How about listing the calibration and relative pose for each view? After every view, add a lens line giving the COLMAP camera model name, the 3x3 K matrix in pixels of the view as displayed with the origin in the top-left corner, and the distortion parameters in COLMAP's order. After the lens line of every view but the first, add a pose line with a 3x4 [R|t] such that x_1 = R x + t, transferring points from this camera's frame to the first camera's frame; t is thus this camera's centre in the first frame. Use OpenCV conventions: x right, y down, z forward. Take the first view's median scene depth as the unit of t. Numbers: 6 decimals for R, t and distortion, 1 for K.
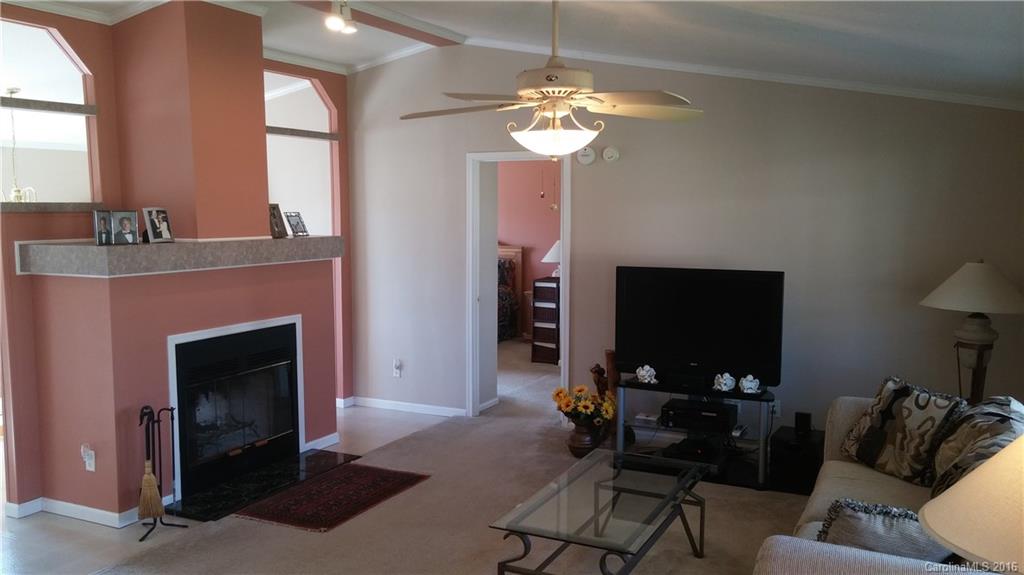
lens RADIAL K [[869.8, 0, 515.6], [0, 869.8, 293.1], [0, 0, 1]] dist [0.094170, -0.126021]
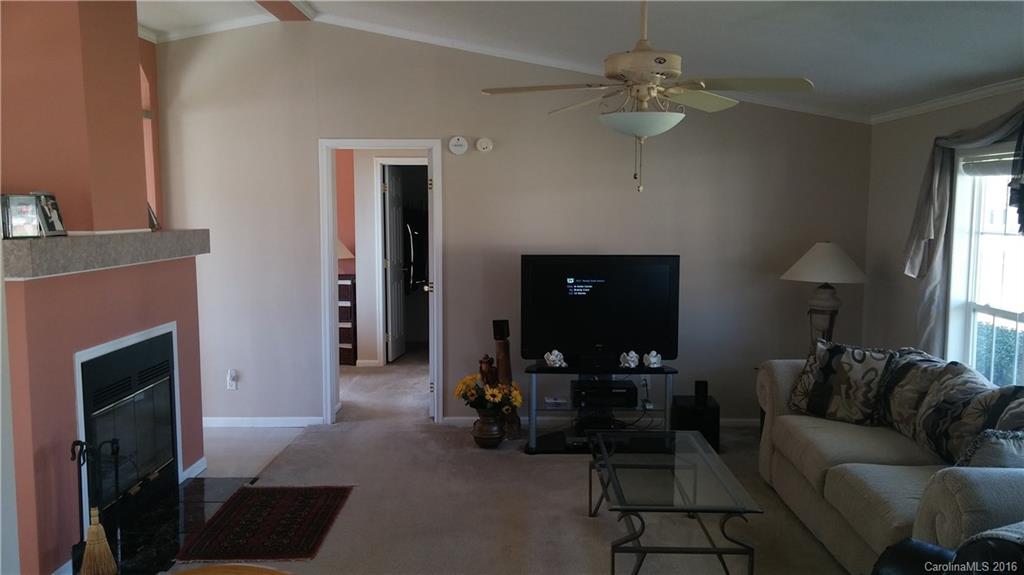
lens RADIAL K [[869.8, 0, 515.6], [0, 869.8, 293.1], [0, 0, 1]] dist [0.094170, -0.126021]
pose [[0.901221, -0.043115, 0.431210, -0.352169], [0.044160, 0.998996, 0.007591, 0.006038], [-0.431104, 0.012201, 0.902220, 0.096366]]
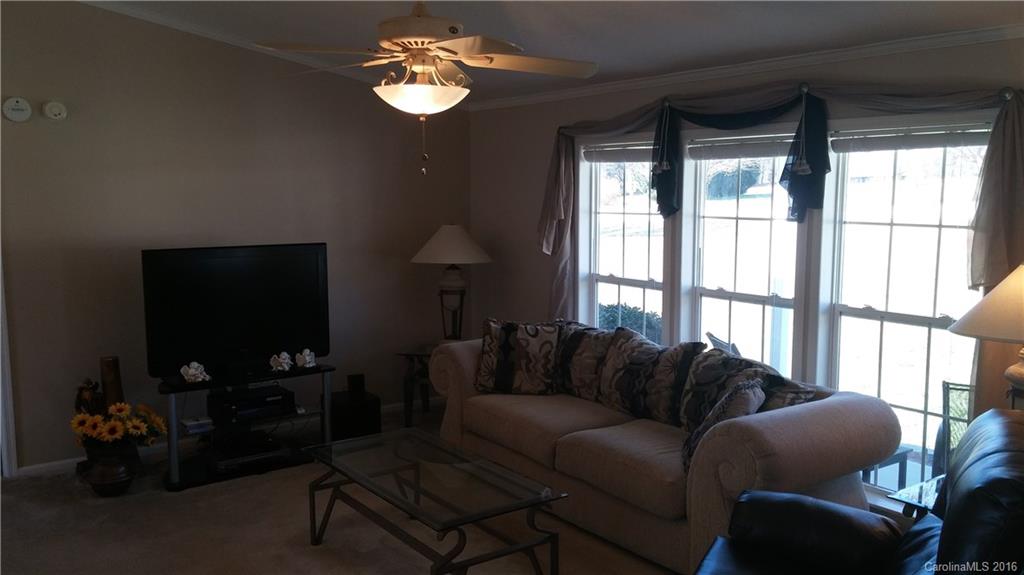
lens RADIAL K [[869.8, 0, 515.6], [0, 869.8, 293.1], [0, 0, 1]] dist [0.094170, -0.126021]
pose [[0.465640, -0.110185, 0.878088, -0.484123], [0.095094, 0.992704, 0.074139, -0.019998], [-0.879850, 0.048979, 0.472720, 0.324584]]
